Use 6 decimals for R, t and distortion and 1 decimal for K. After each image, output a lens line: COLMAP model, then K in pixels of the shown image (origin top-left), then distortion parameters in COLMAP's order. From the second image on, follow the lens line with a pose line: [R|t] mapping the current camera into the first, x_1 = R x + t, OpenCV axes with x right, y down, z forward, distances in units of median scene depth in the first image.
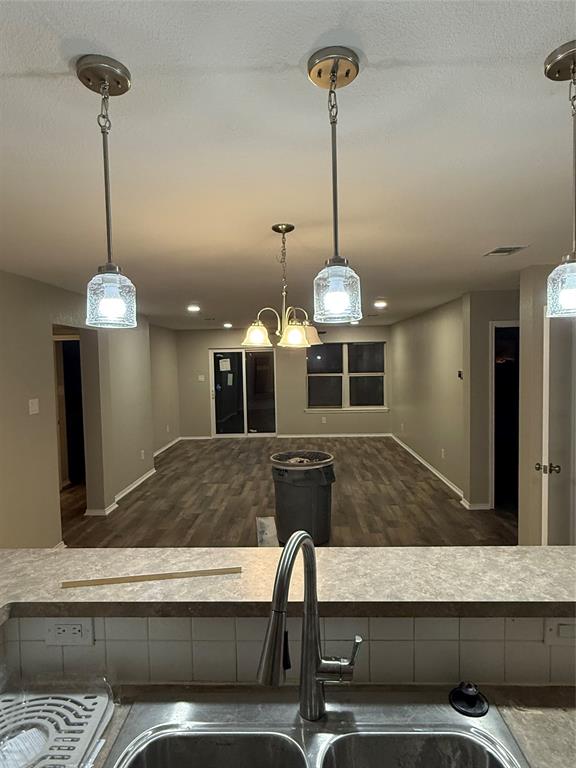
lens RADIAL K [[459.7, 0, 288.0], [0, 459.7, 384.0], [0, 0, 1]] dist [-0.001112, 0.000059]
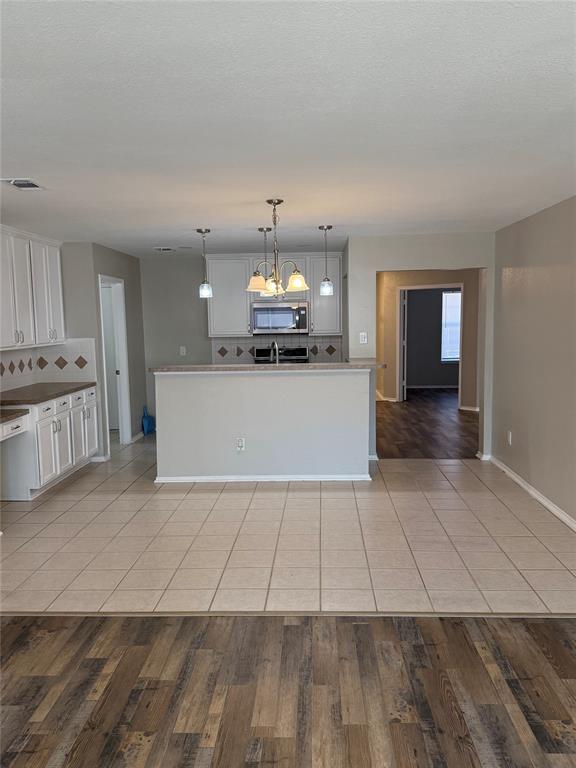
lens RADIAL K [[629.3, 0, 288.0], [0, 629.3, 384.0], [0, 0, 1]] dist [0.105970, -0.122586]
pose [[-0.999120, 0.037660, 0.018449, -0.015054], [0.040088, 0.986865, 0.156493, -0.025746], [-0.012313, 0.157095, -0.987507, 0.719174]]
